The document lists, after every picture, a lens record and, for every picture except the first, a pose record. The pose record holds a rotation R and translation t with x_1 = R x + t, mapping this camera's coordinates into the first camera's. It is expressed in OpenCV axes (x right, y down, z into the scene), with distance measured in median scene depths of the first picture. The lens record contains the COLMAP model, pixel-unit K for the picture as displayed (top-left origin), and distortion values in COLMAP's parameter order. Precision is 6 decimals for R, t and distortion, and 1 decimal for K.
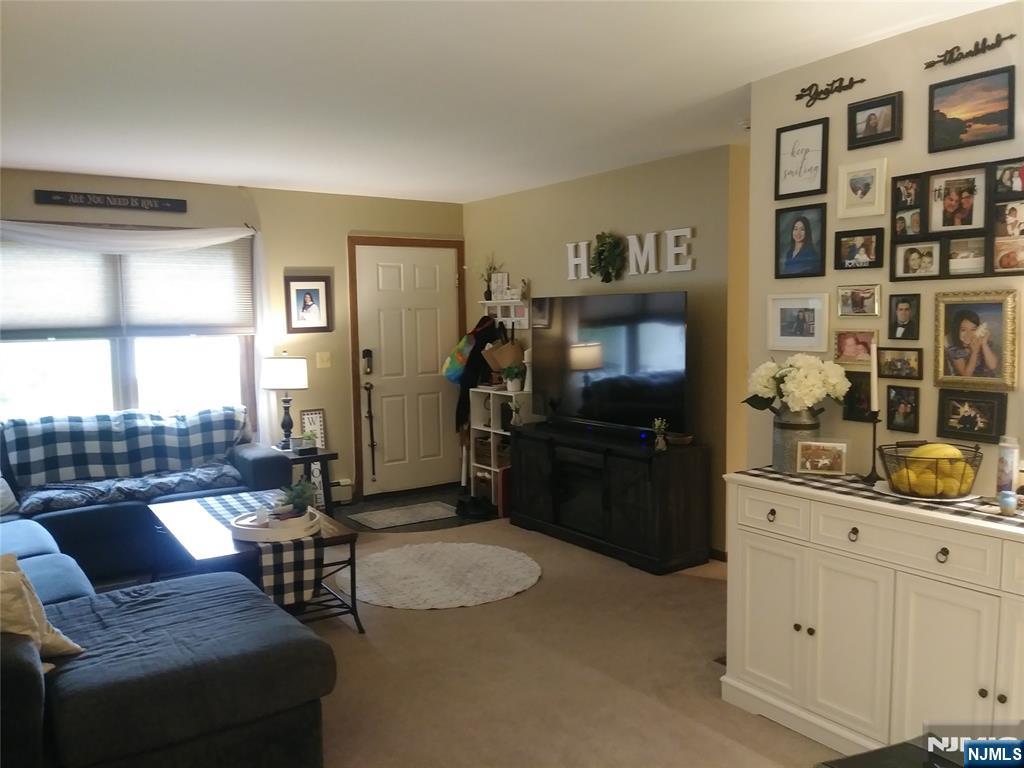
lens RADIAL K [[828.2, 0, 519.1], [0, 828.2, 382.8], [0, 0, 1]] dist [0.046479, -0.072784]
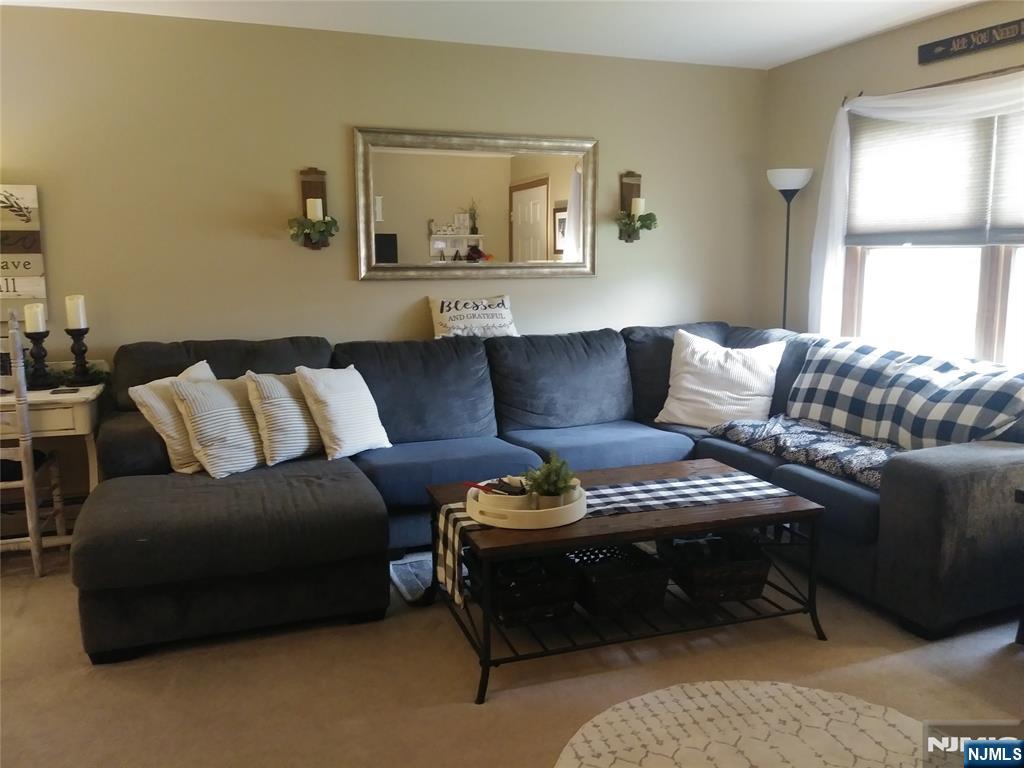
lens RADIAL K [[828.2, 0, 505.4], [0, 828.2, 374.3], [0, 0, 1]] dist [0.046479, -0.072784]
pose [[-0.240963, 0.157376, -0.957690, 0.271325], [-0.070052, 0.981371, 0.178893, -0.045532], [0.968003, 0.110195, -0.225449, 0.798983]]
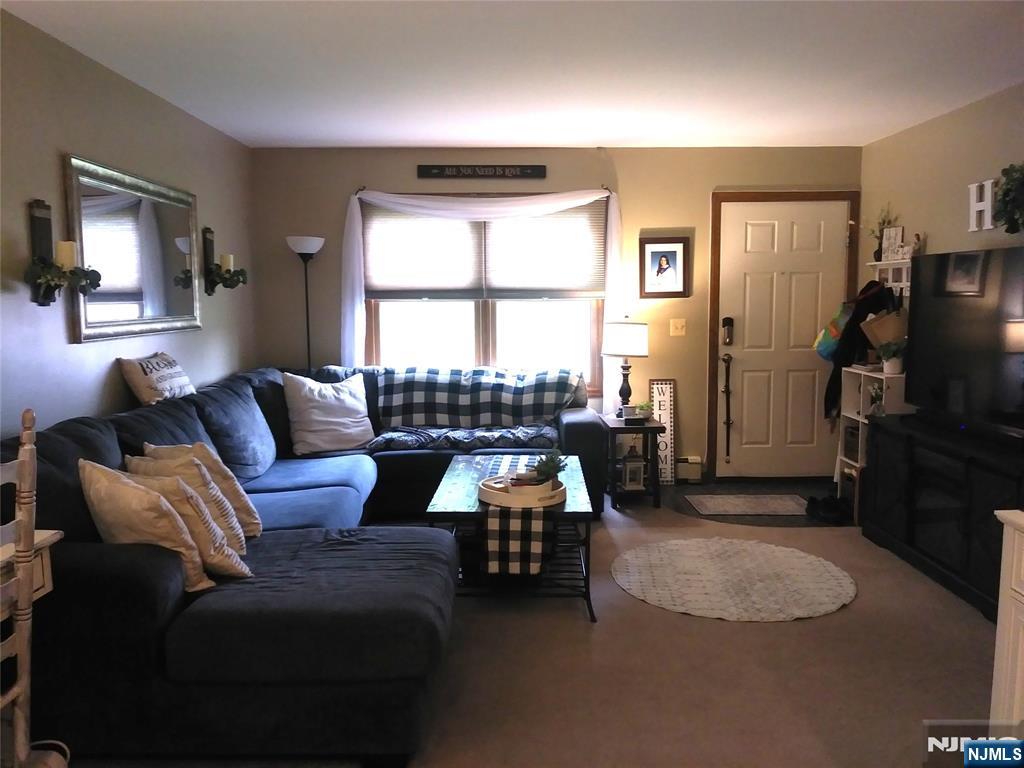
lens RADIAL K [[830.5, 0, 512.7], [0, 830.5, 382.3], [0, 0, 1]] dist [0.029911, -0.022920]
pose [[0.825173, 0.071879, -0.560289, 0.165026], [-0.053585, 0.997359, 0.049033, -0.001834], [0.562333, -0.010438, 0.826845, 0.135546]]
